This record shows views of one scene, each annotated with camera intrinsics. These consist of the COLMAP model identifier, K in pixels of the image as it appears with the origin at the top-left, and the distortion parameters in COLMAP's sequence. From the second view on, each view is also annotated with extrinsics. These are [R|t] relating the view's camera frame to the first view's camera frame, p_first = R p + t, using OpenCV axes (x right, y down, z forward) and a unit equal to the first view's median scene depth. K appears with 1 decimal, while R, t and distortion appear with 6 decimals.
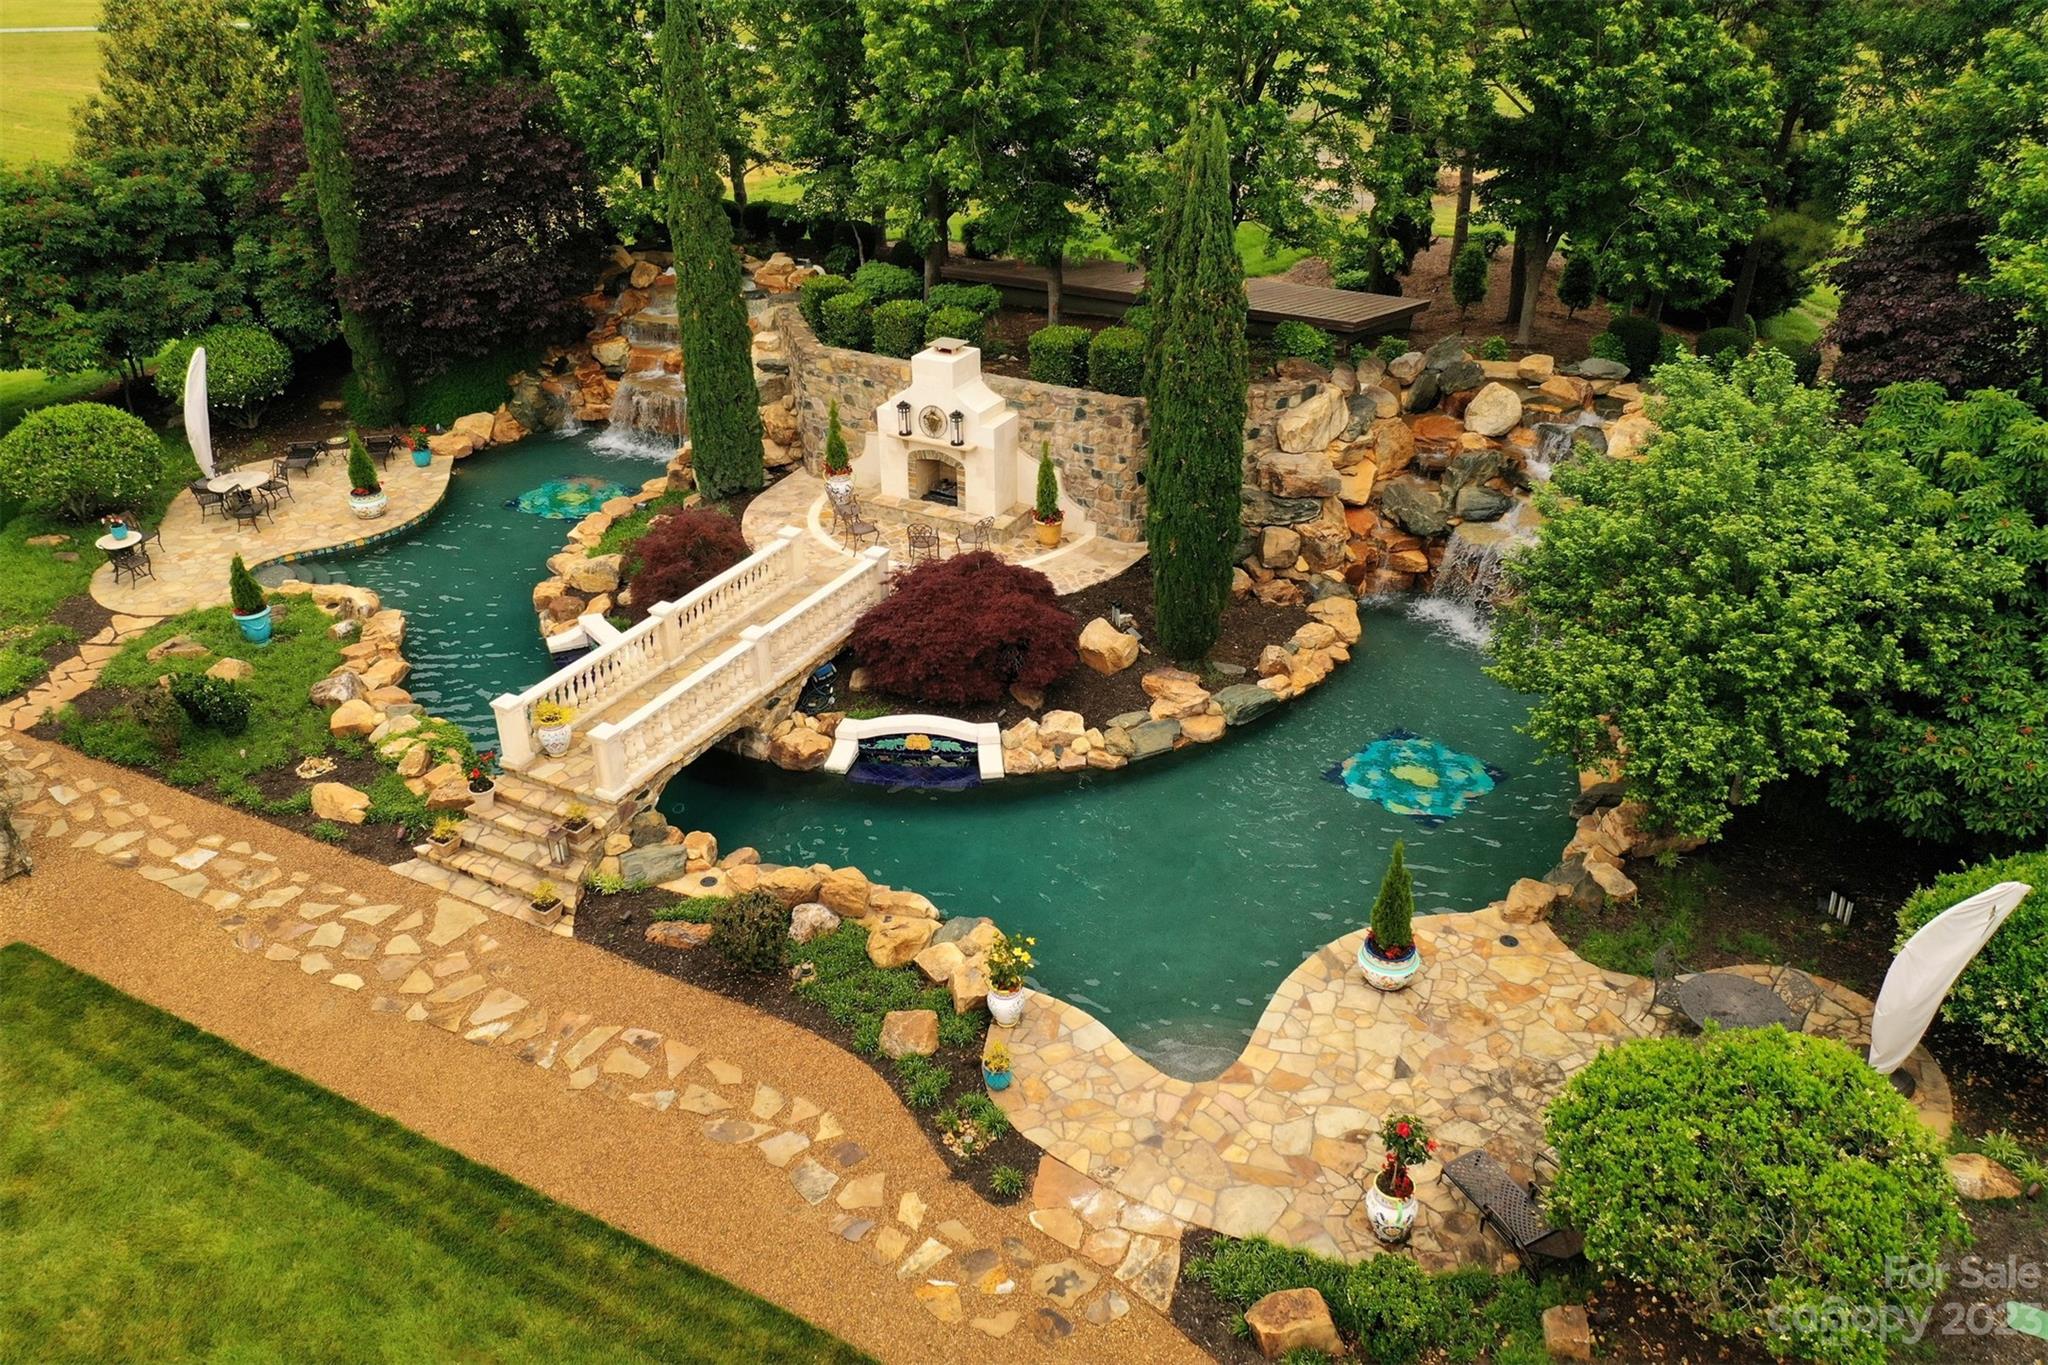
lens RADIAL K [[1563.4, 0, 1024.0], [0, 1563.4, 682.5], [0, 0, 1]] dist [0.001710, 0.000599]
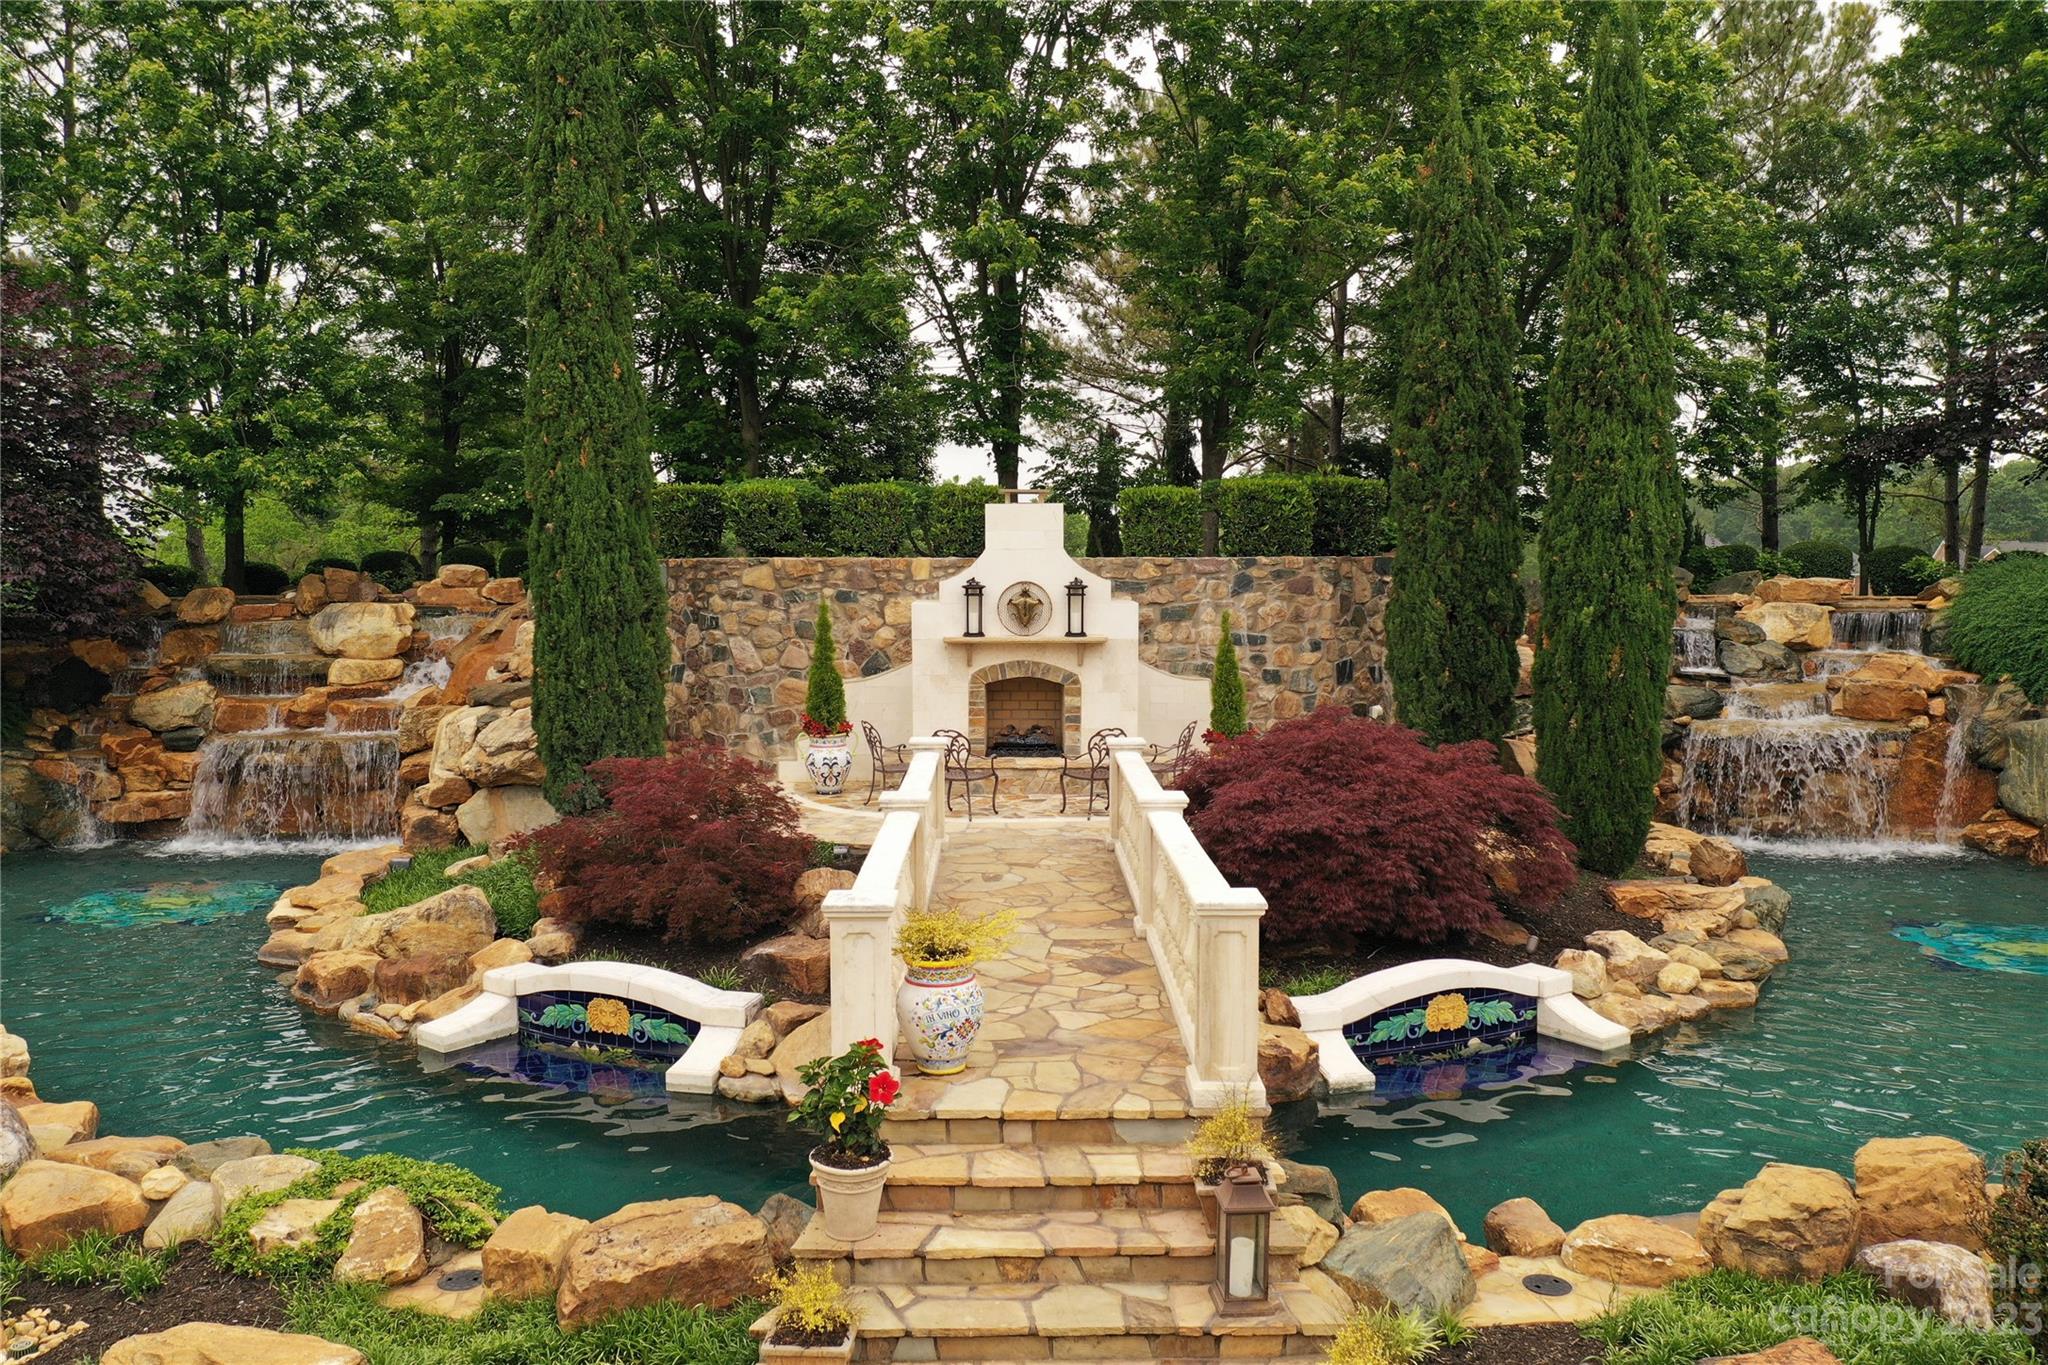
lens RADIAL K [[1616.7, 0, 1019.1], [0, 1616.7, 677.0], [0, 0, 1]] dist [0.002295, 0.004381]
pose [[0.877797, -0.033240, 0.477879, -0.357007], [0.230520, 0.903799, -0.360566, 0.080103], [-0.419921, 0.426664, 0.801014, 0.513531]]
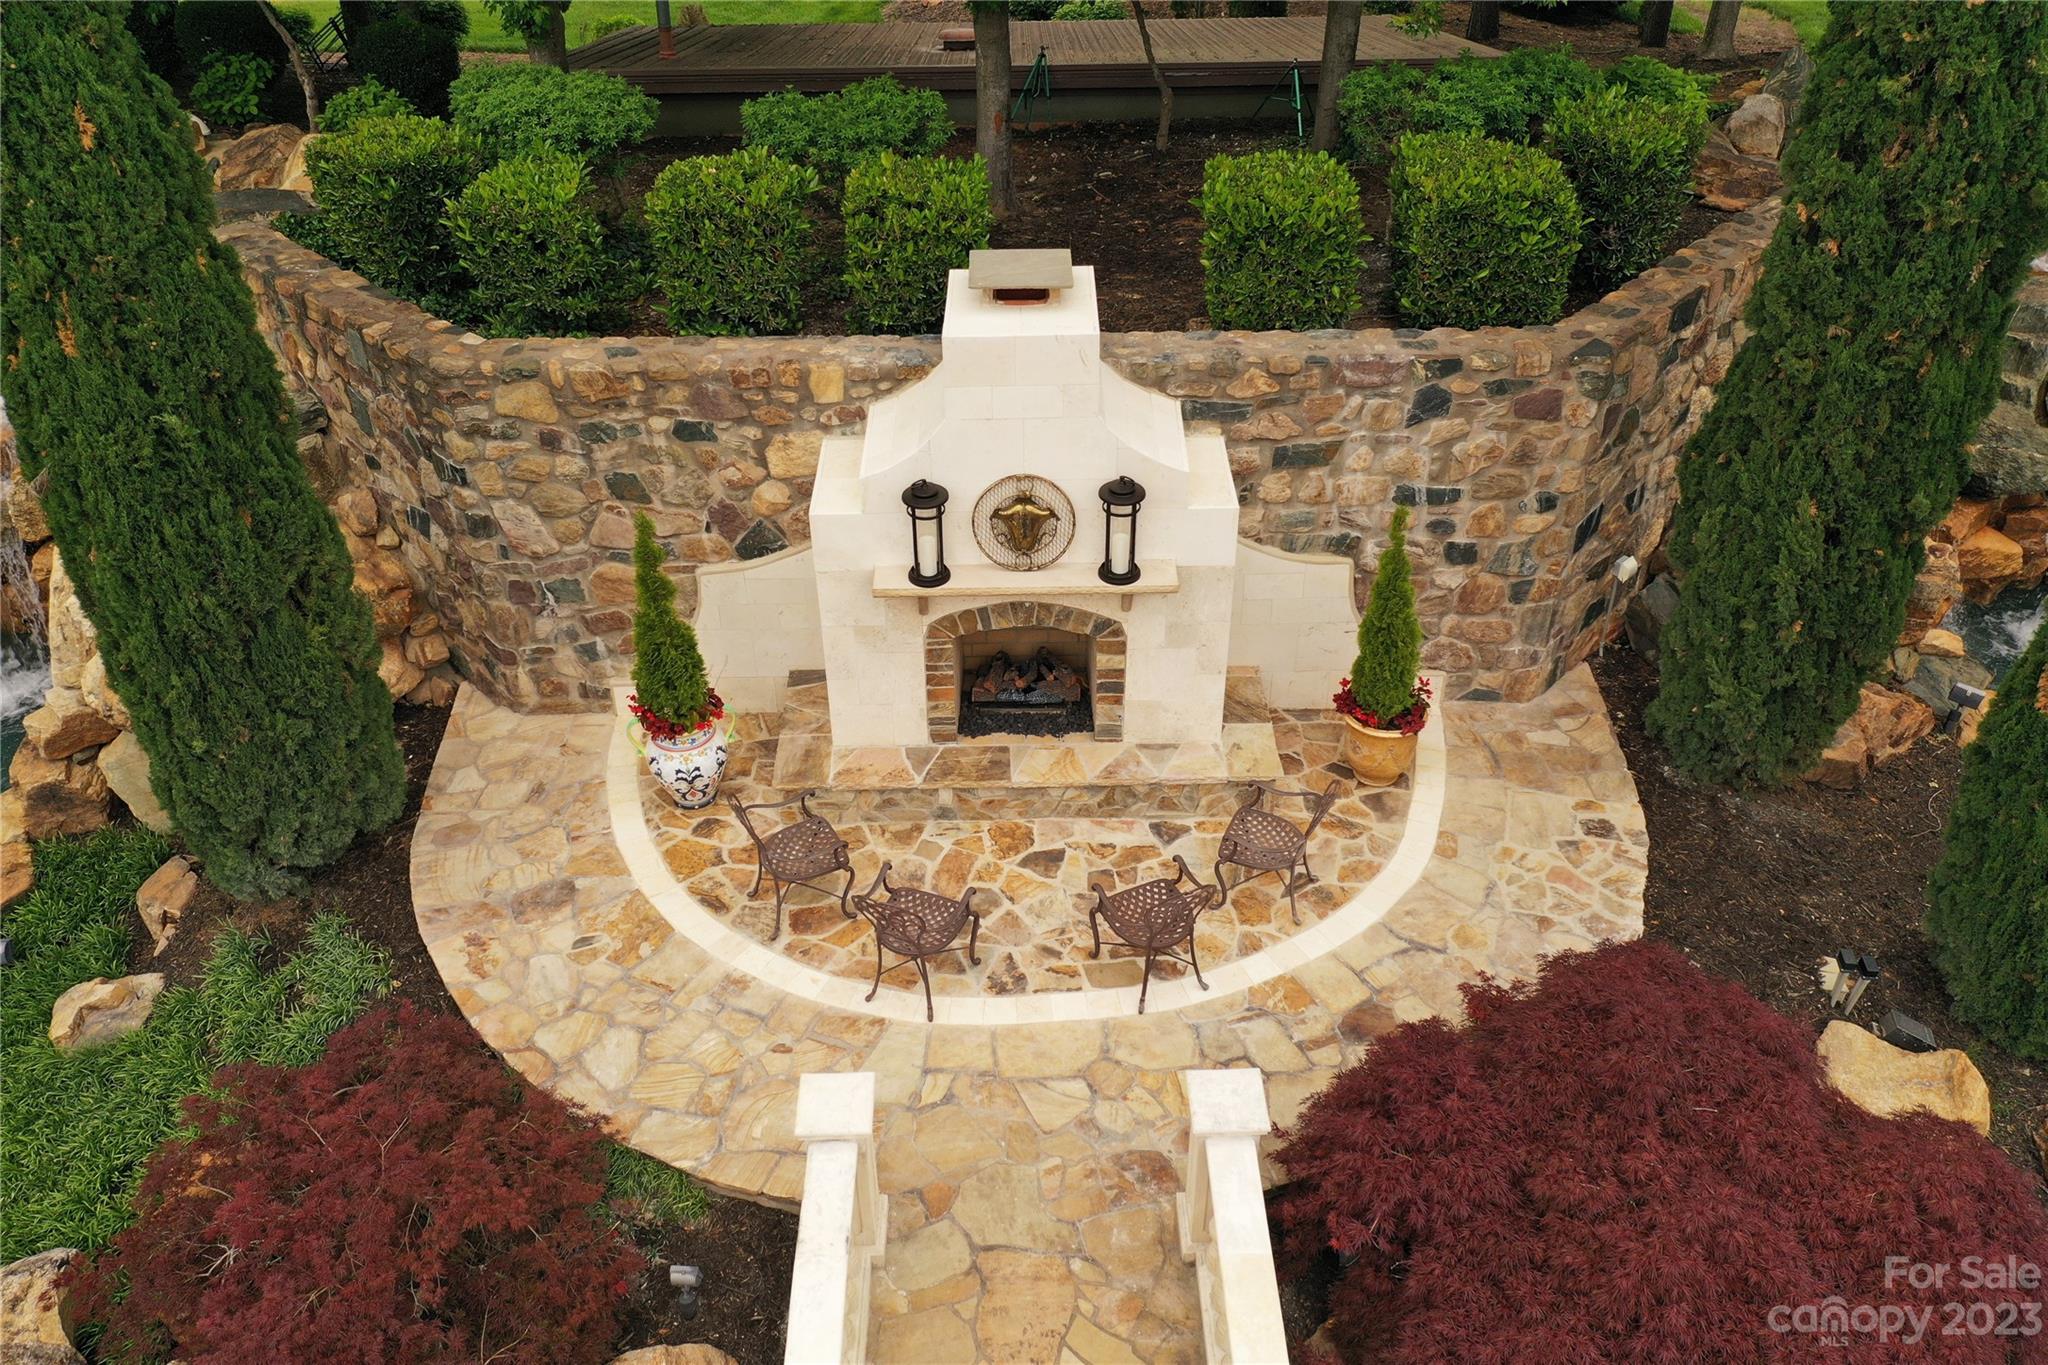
lens RADIAL K [[1616.7, 0, 1019.1], [0, 1616.7, 677.0], [0, 0, 1]] dist [0.002295, 0.004381]
pose [[0.876846, -0.285518, 0.386807, -0.194424], [0.240211, 0.957115, 0.161955, -0.189959], [-0.416460, -0.049094, 0.907827, 0.699523]]
